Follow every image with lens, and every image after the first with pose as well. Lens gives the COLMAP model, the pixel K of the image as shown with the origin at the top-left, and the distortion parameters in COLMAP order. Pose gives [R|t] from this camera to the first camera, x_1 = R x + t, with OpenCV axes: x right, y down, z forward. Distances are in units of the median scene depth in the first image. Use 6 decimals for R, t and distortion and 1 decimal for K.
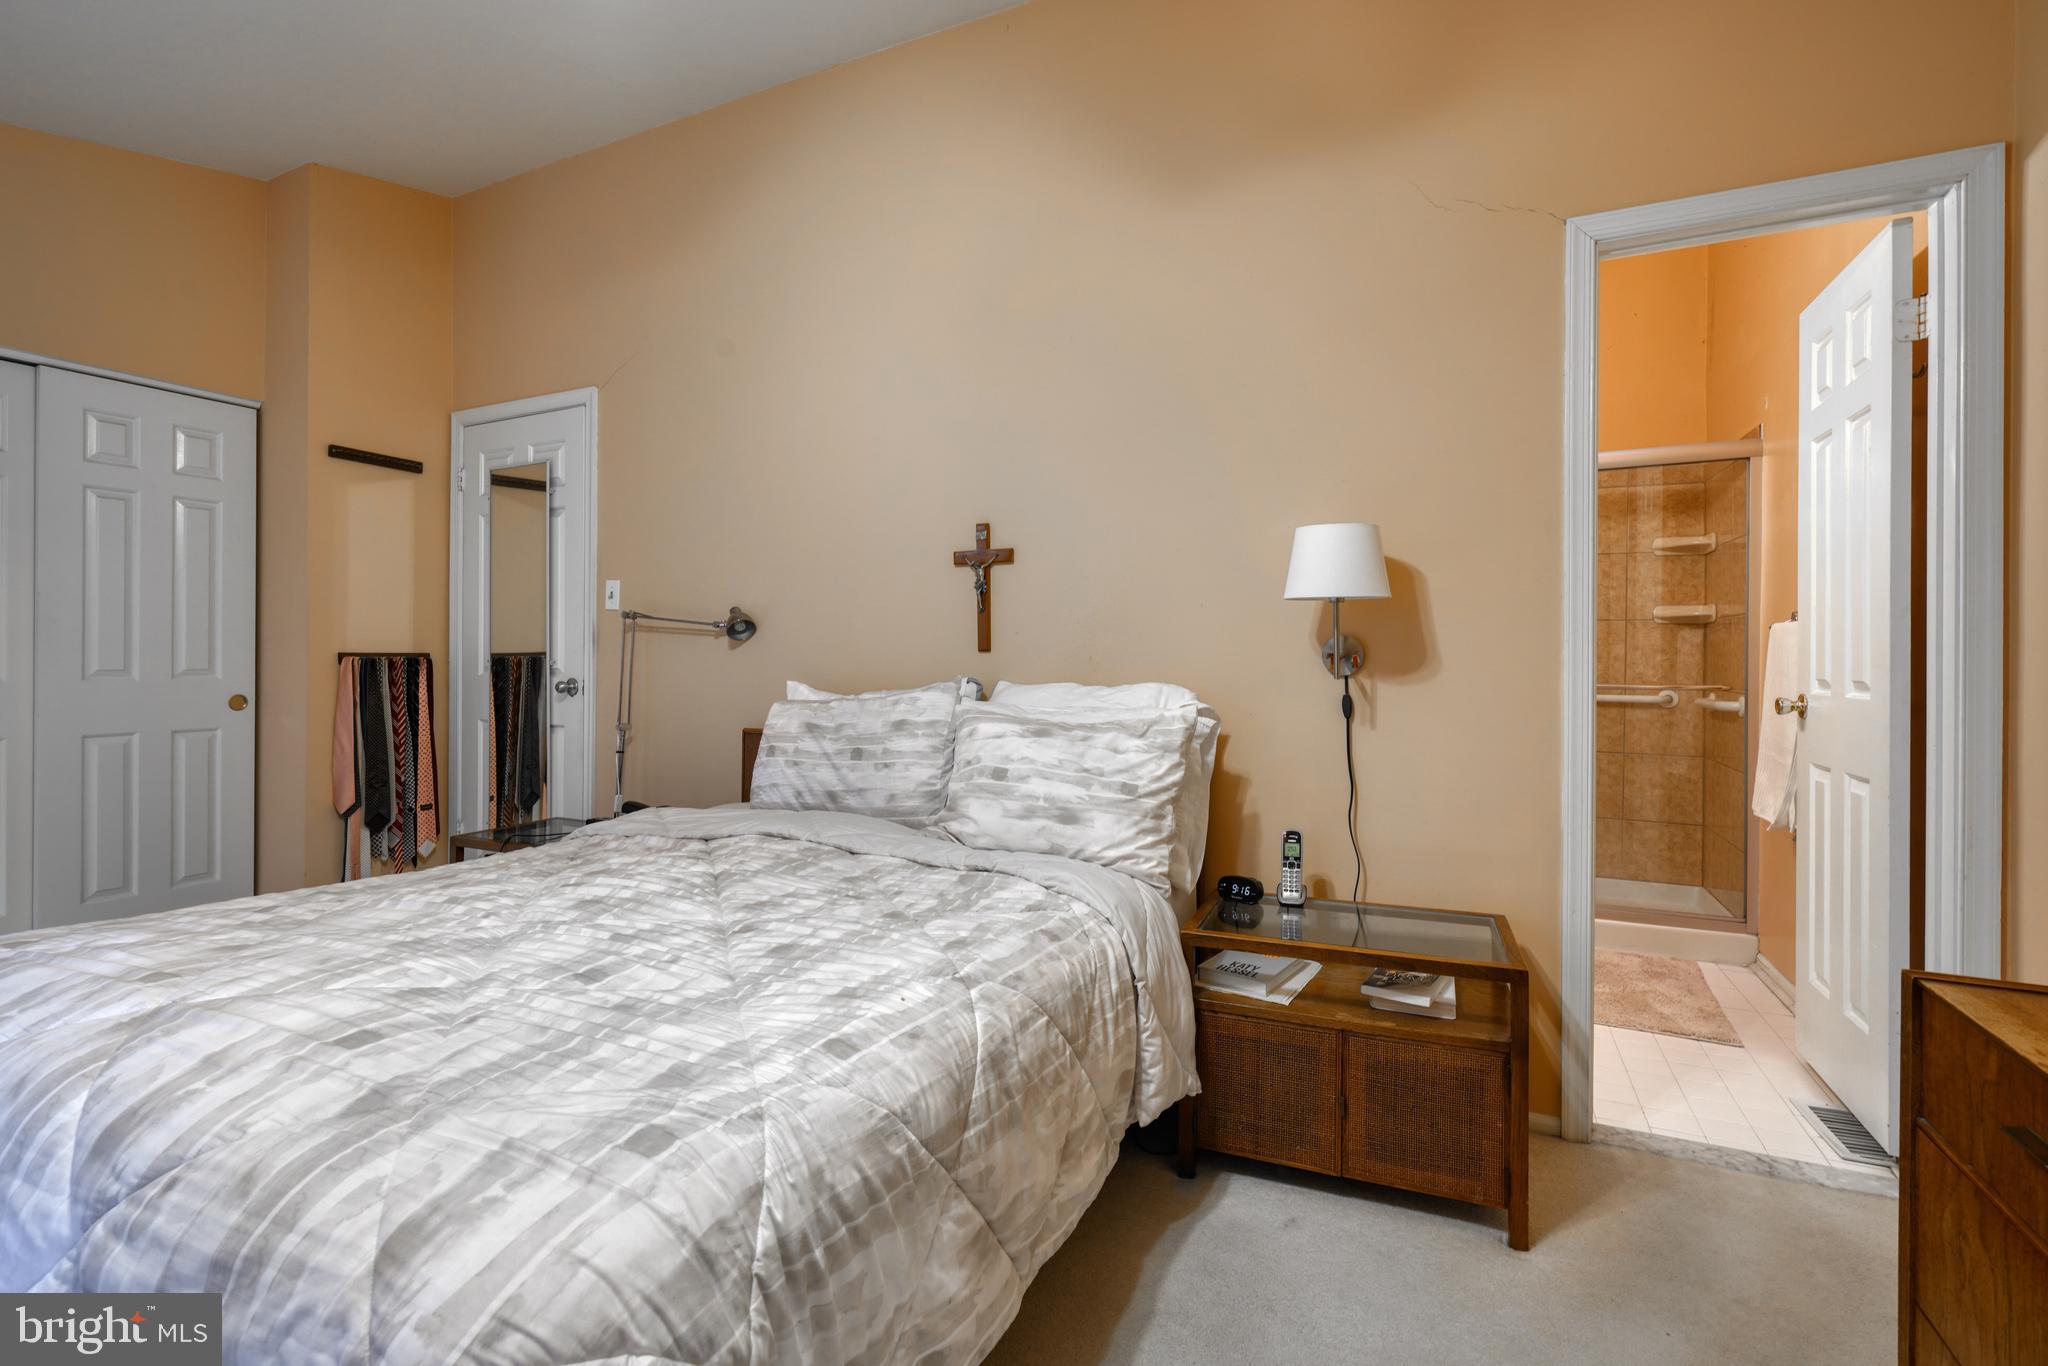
lens RADIAL K [[924.1, 0, 1004.5], [0, 924.1, 662.5], [0, 0, 1]] dist [-0.003751, 0.001012]
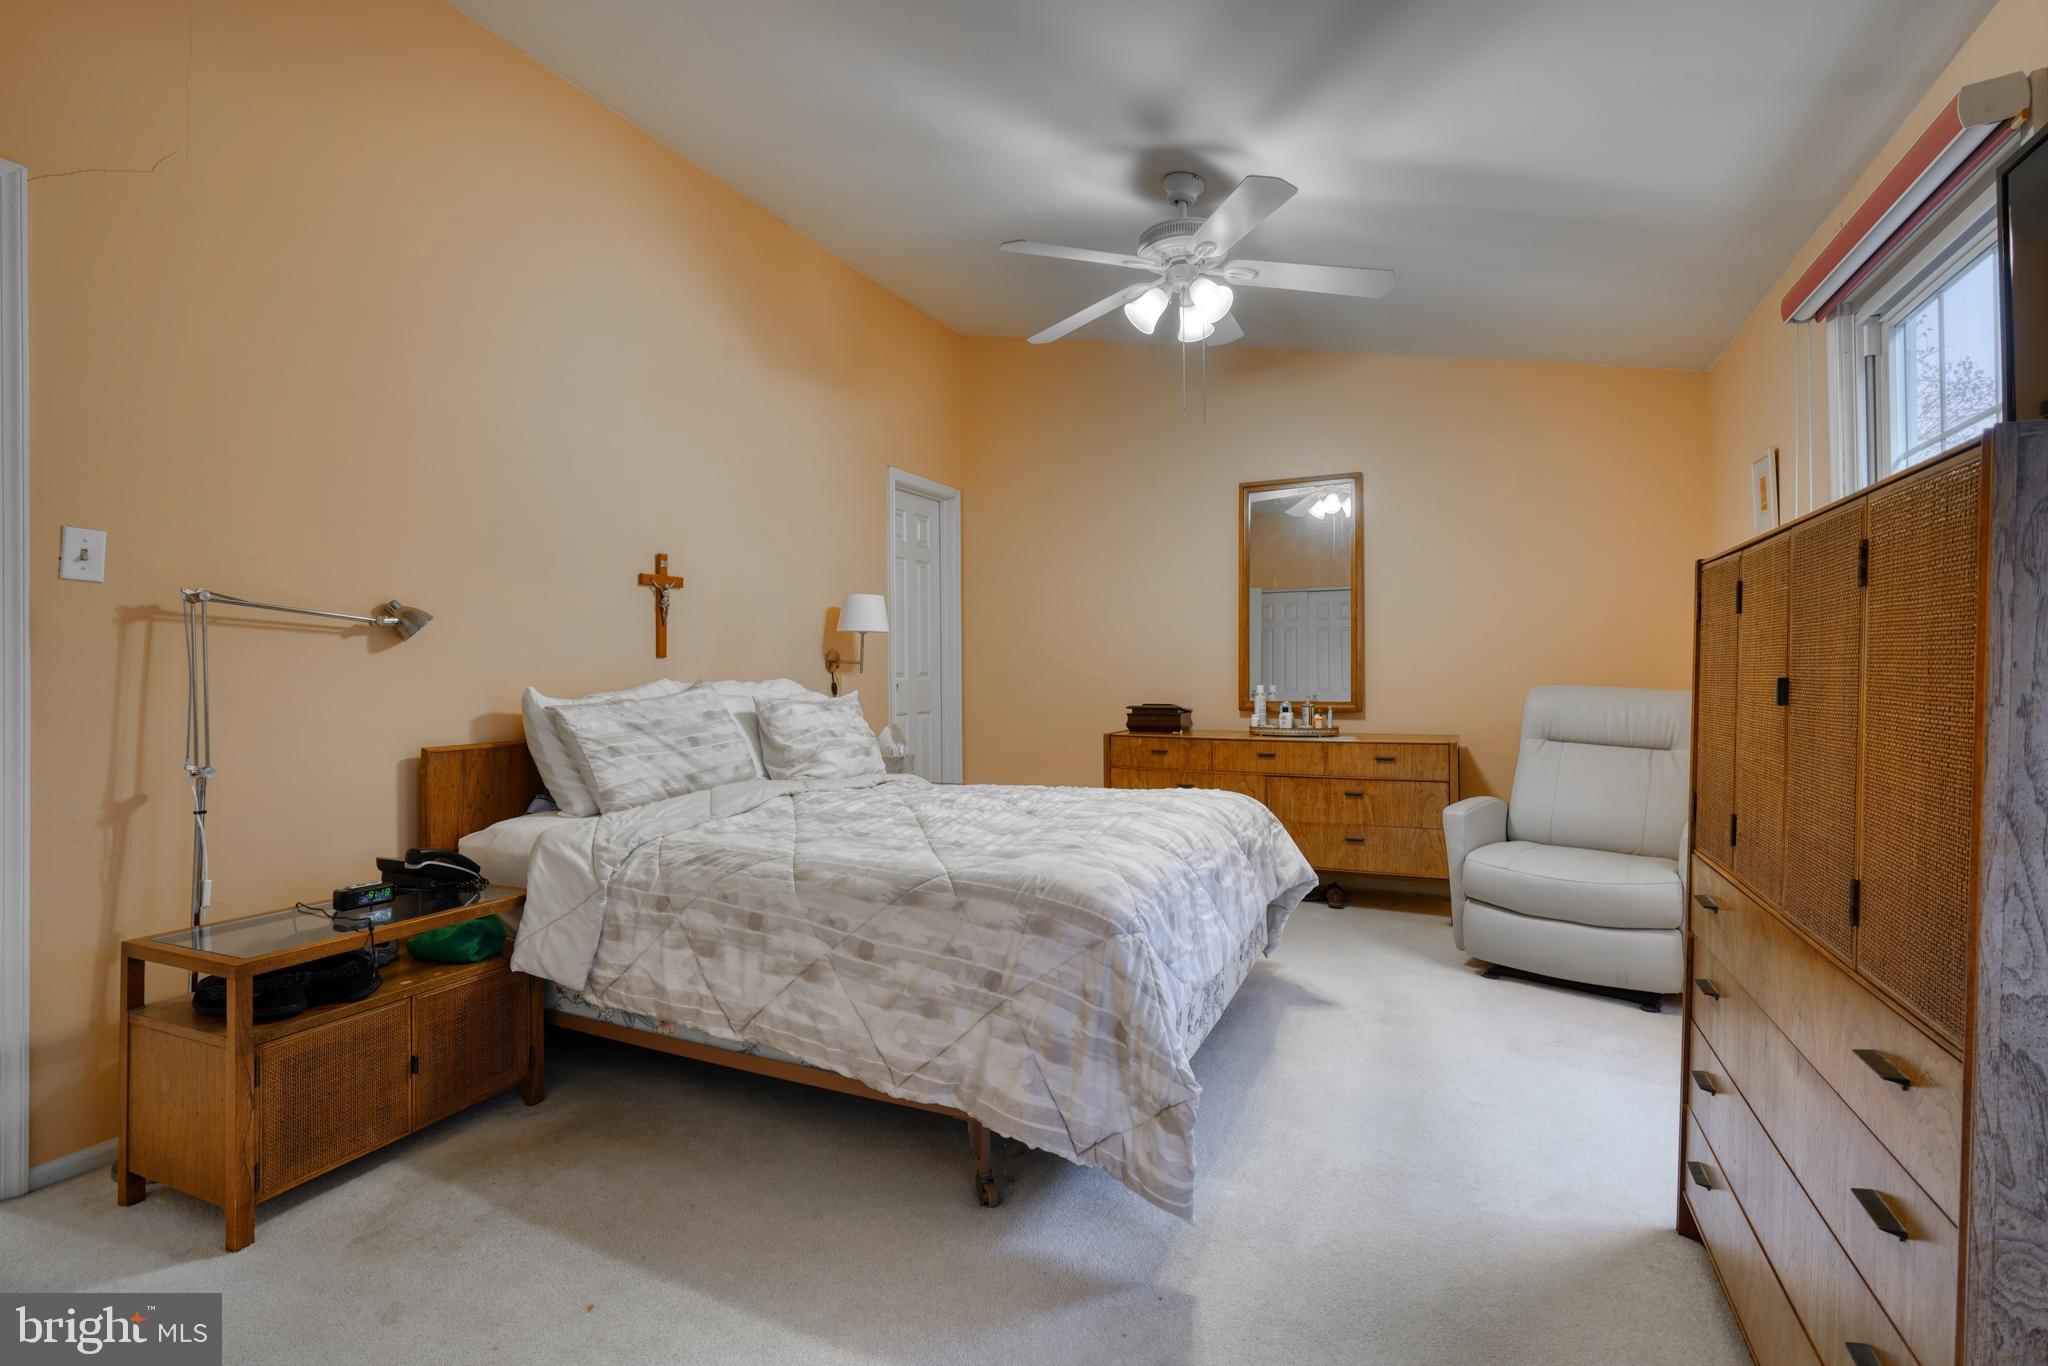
lens RADIAL K [[924.1, 0, 1004.5], [0, 924.1, 662.5], [0, 0, 1]] dist [-0.003751, 0.001012]
pose [[0.020924, 0.004723, 0.999770, -1.256734], [0.016251, 0.999855, -0.005064, 0.008117], [-0.999649, 0.016354, 0.020844, 0.526951]]
